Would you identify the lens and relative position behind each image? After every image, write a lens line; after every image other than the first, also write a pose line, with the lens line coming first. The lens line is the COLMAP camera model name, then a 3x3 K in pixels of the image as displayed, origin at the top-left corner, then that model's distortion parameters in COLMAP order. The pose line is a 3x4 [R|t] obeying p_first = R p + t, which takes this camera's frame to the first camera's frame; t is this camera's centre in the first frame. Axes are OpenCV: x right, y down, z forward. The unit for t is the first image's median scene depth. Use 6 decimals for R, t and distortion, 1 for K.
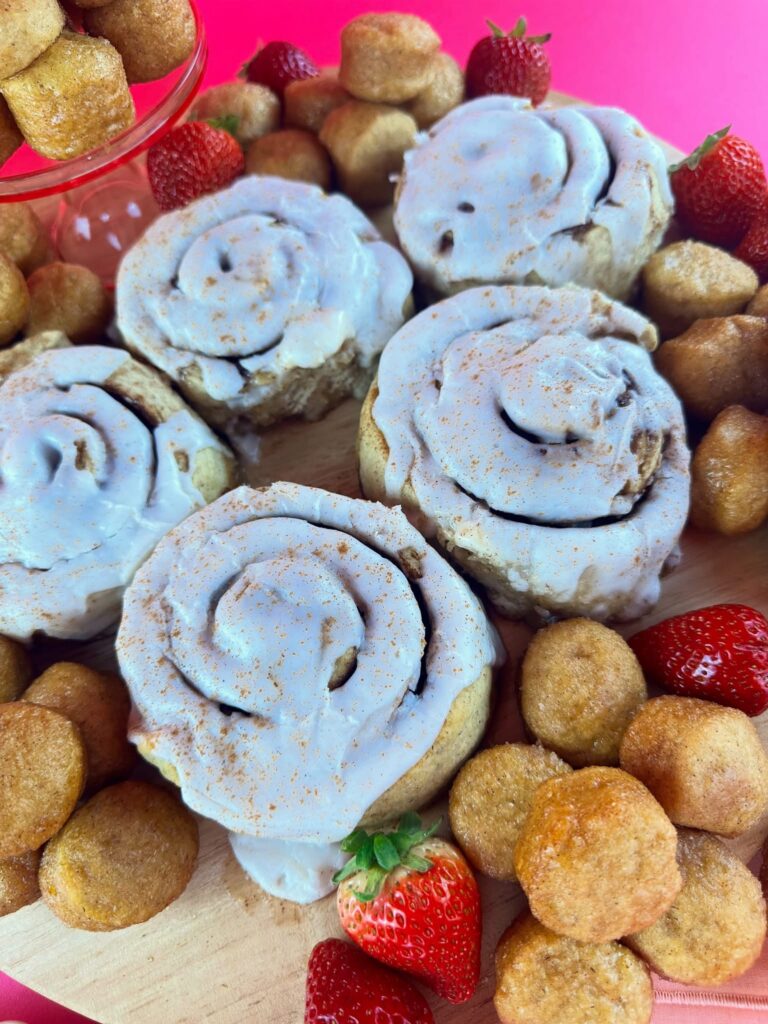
lens RADIAL K [[754.3, 0, 392.0], [0, 754.3, 512.6], [0, 0, 1]] dist [-0.025235, -0.022178]
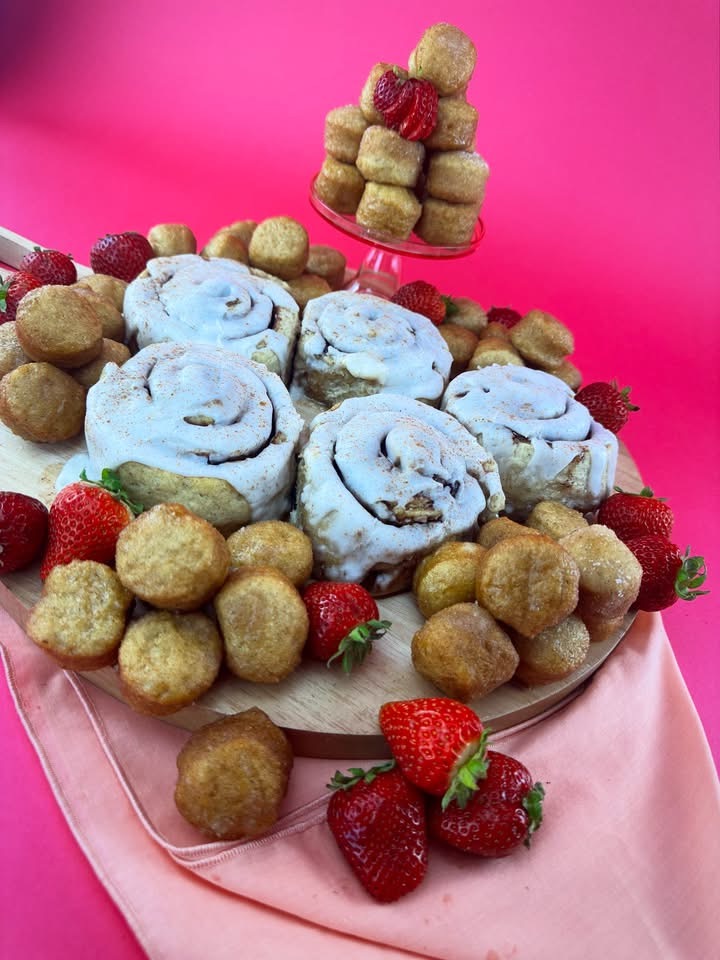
lens RADIAL K [[697.8, 0, 367.5], [0, 697.8, 484.0], [0, 0, 1]] dist [0.024832, -0.046291]
pose [[0.587897, 0.695185, -0.413635, 0.740116], [-0.807779, 0.531843, -0.254237, 0.306843], [0.043247, 0.483591, 0.874225, -0.244250]]
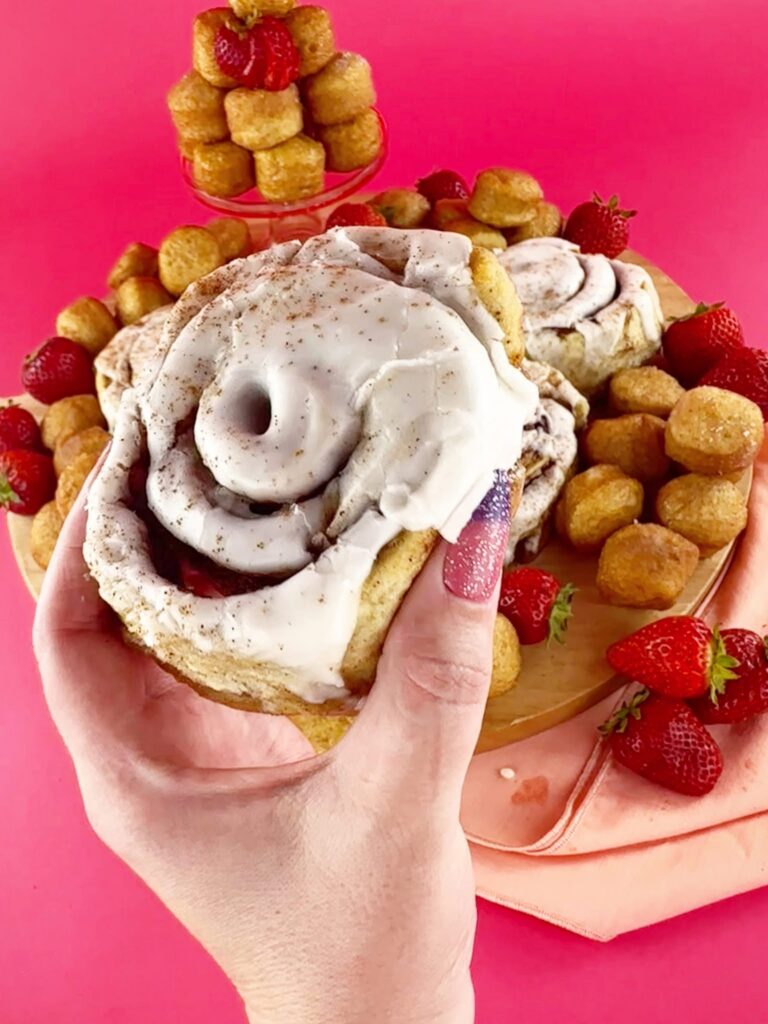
lens RADIAL K [[870.4, 0, 281.3], [0, 870.4, 538.9], [0, 0, 1]] dist [-0.024726, 0.010231]
pose [[0.880366, 0.359098, -0.309845, 0.439944], [-0.401138, 0.912300, -0.082440, 0.360591], [0.253067, 0.196868, 0.947206, -0.675626]]
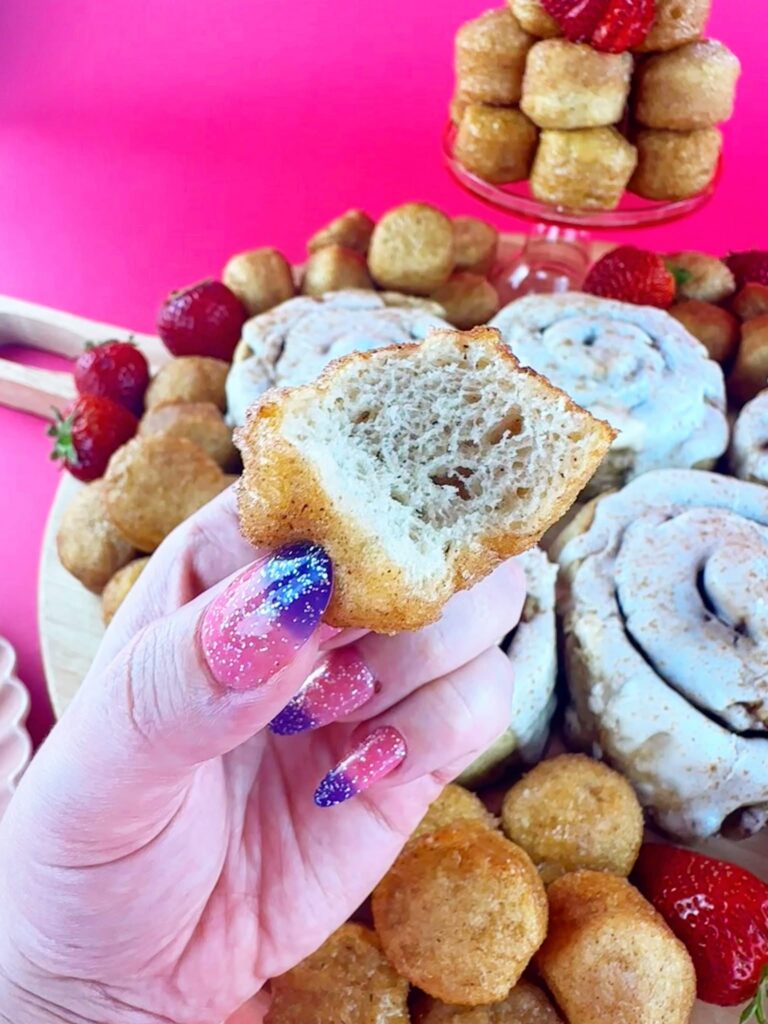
lens RADIAL K [[804.8, 0, 341.8], [0, 804.8, 499.4], [0, 0, 1]] dist [-0.037605, 0.025639]
pose [[0.655482, 0.621949, -0.428396, 0.208418], [-0.710988, 0.699469, -0.072376, 0.198018], [0.254636, 0.352025, 0.900688, -0.107988]]
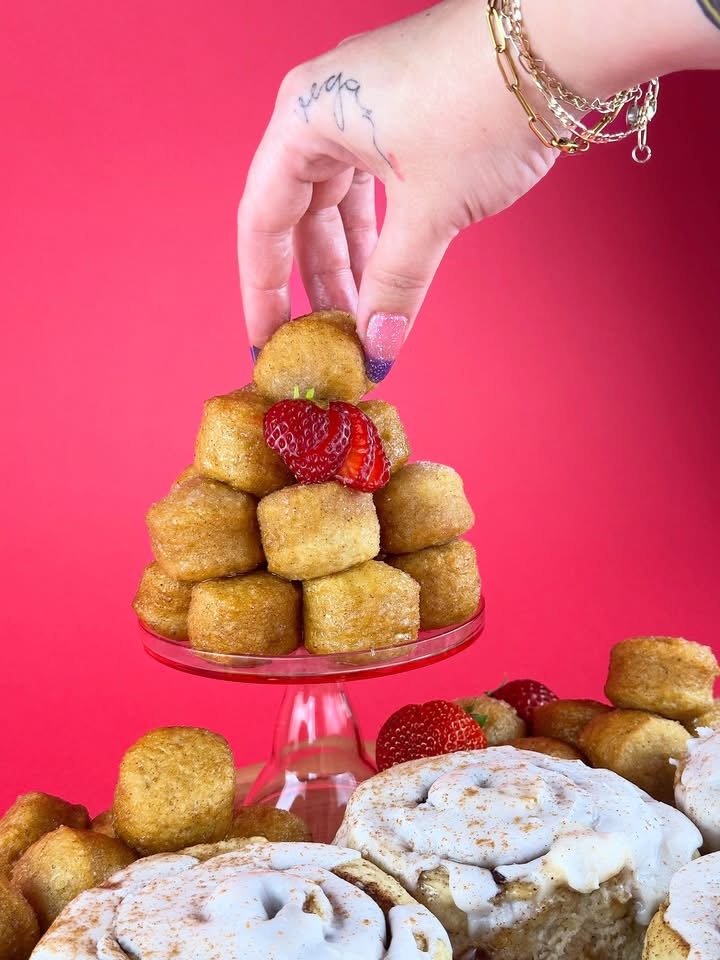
lens RADIAL K [[1502.4, 0, 353.7], [0, 1502.4, 483.2], [0, 0, 1]] dist [0.098414, 0.000000]
pose [[0.985961, 0.082212, -0.145333, -0.150720], [-0.165677, 0.589991, -0.790229, 0.911169], [0.020778, 0.803213, 0.595329, -0.351297]]
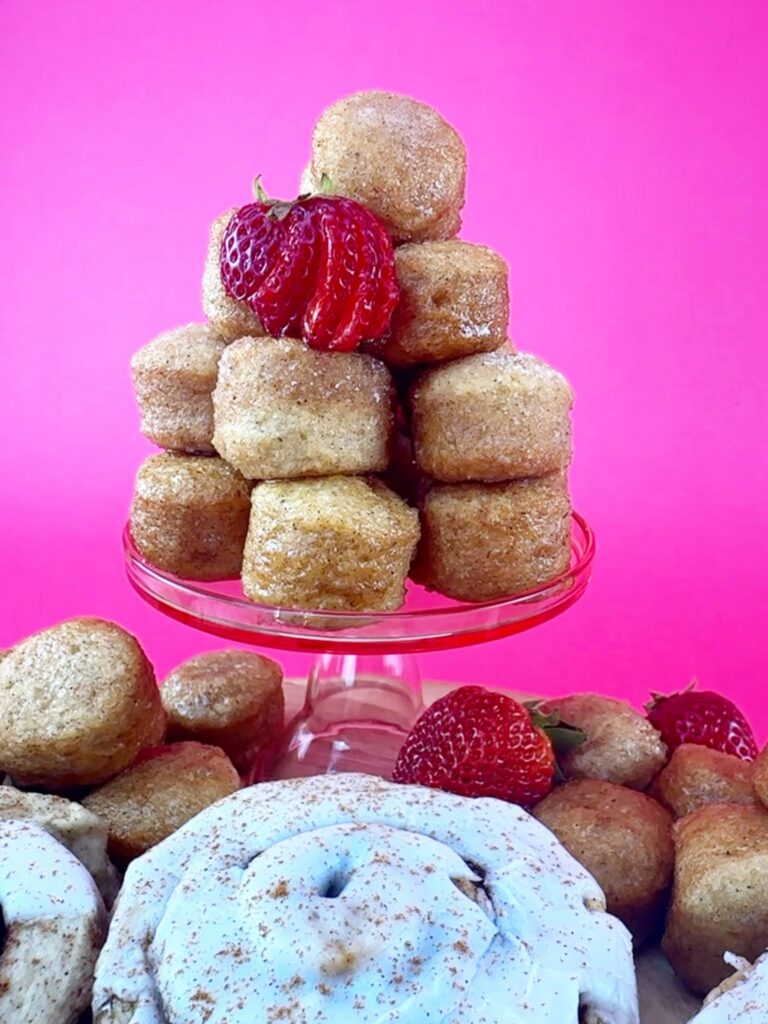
lens RADIAL K [[882.7, 0, 476.0], [0, 882.7, 505.0], [0, 0, 1]] dist [0.011692, -0.013680]
pose [[0.741312, 0.326377, -0.586460, 0.129078], [-0.652517, 0.555001, -0.515941, -0.233328], [0.157095, 0.765148, 0.624395, 0.448200]]
